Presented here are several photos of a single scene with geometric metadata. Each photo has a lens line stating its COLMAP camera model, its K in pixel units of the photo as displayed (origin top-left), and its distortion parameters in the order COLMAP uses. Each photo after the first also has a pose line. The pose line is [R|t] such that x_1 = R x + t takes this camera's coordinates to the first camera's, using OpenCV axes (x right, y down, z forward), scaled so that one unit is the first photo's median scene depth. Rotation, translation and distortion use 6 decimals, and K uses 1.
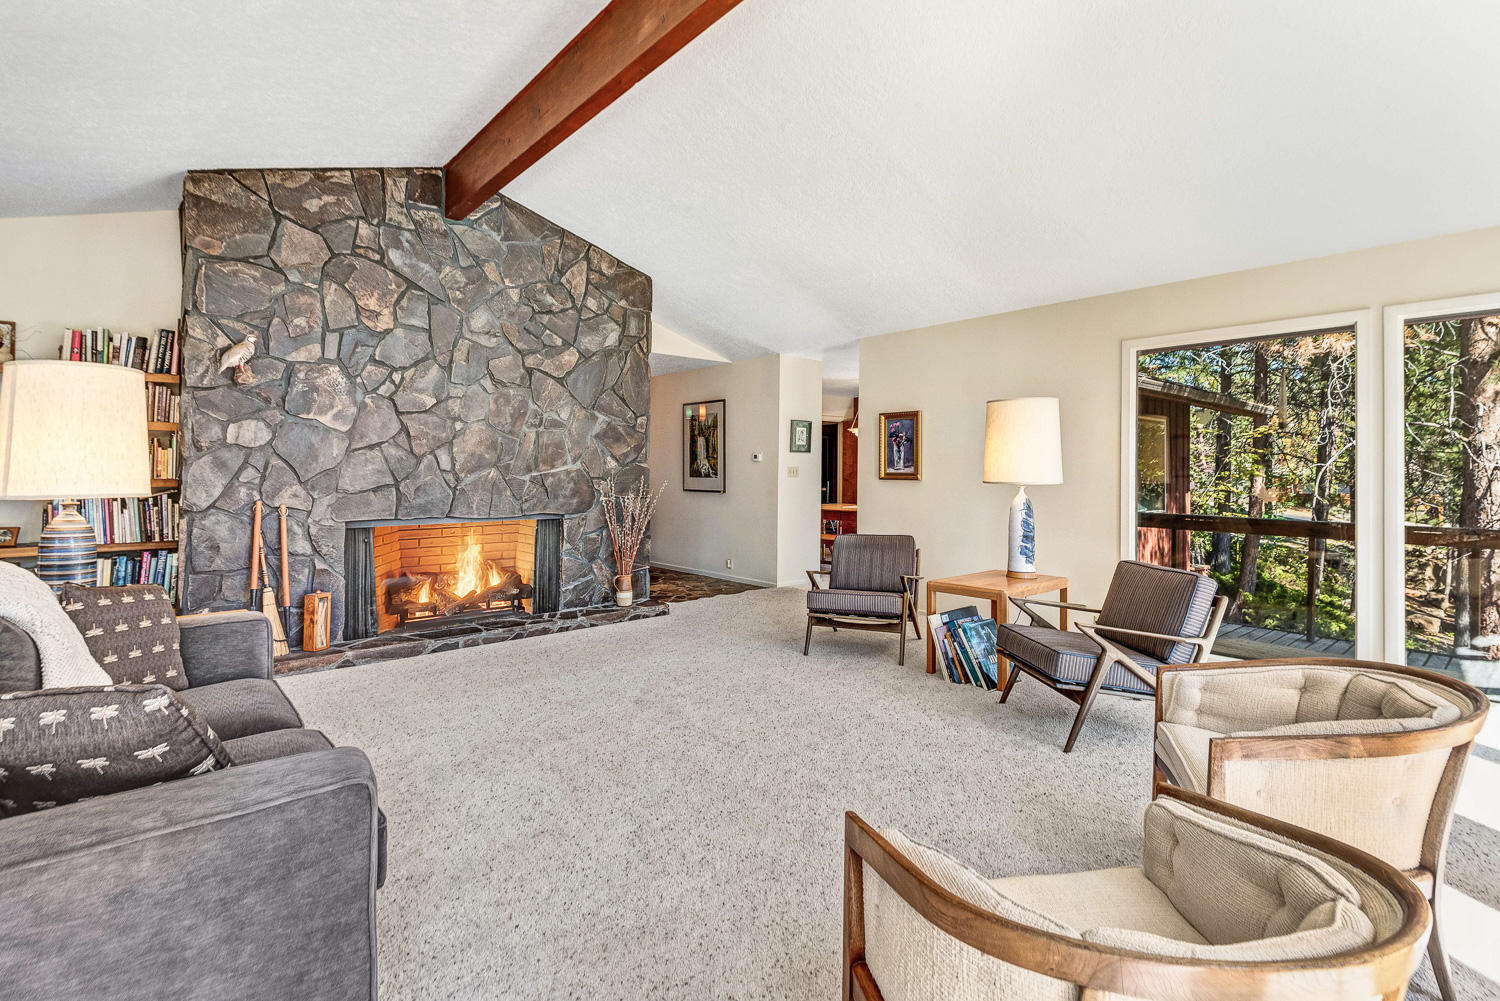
lens RADIAL K [[683.9, 0, 741.9], [0, 683.9, 477.4], [0, 0, 1]] dist [0.002211, -0.000407]
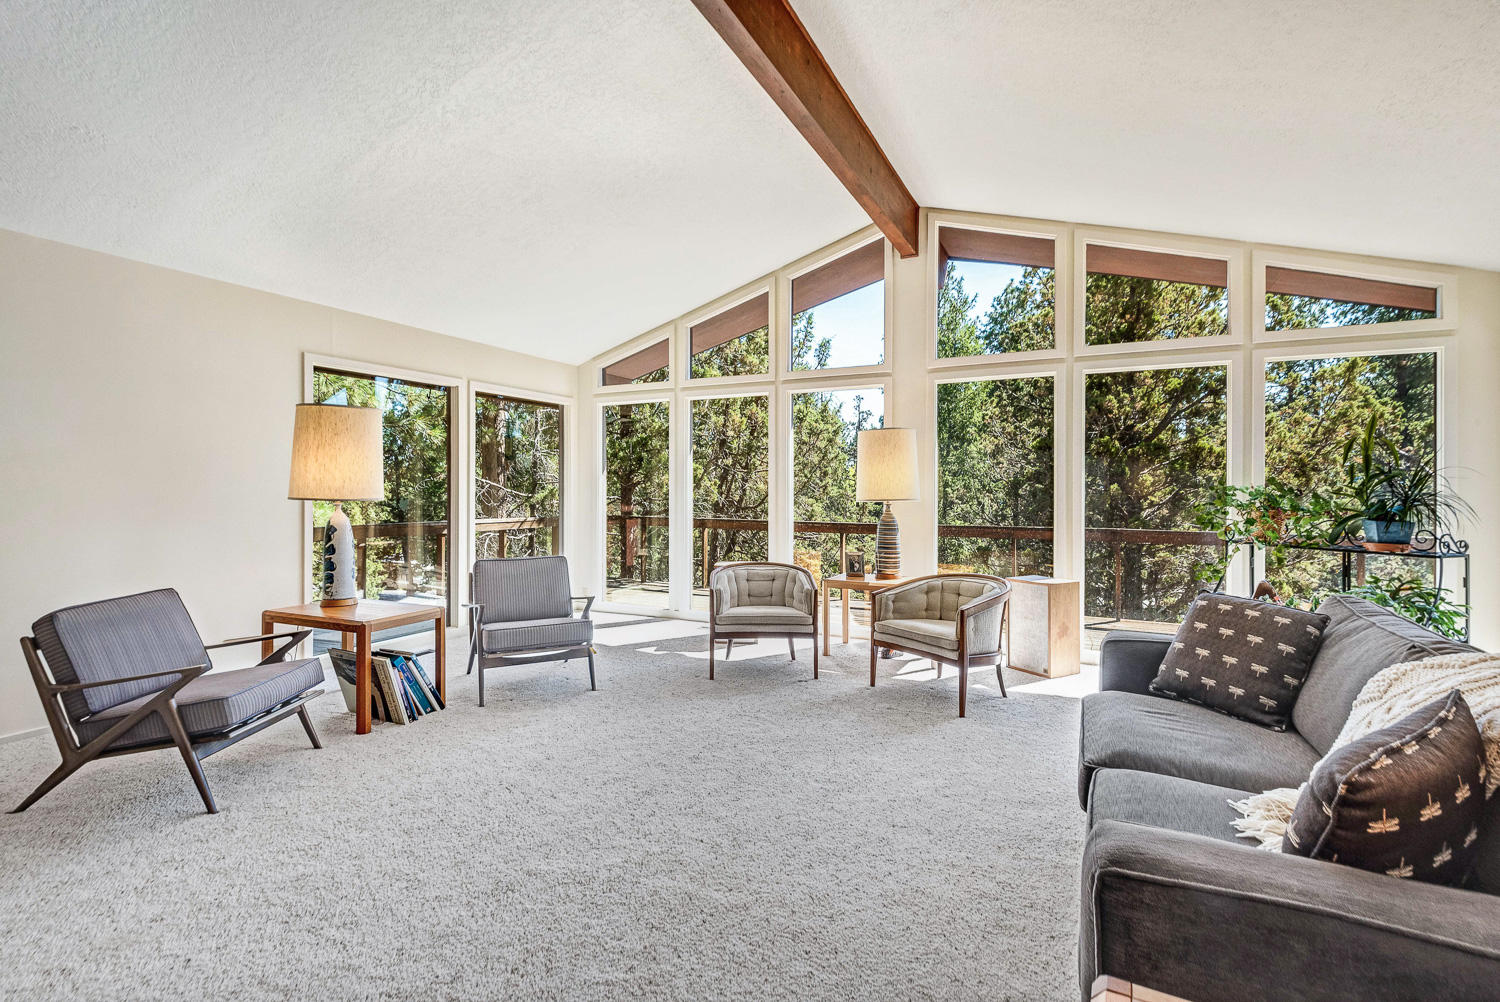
lens RADIAL K [[683.9, 0, 741.9], [0, 683.9, 477.9], [0, 0, 1]] dist [0.002211, -0.000407]
pose [[-0.364958, 0.011017, 0.930959, -0.751379], [0.005951, 0.999937, -0.009501, -0.010434], [-0.931005, 0.002072, -0.365001, 1.002194]]
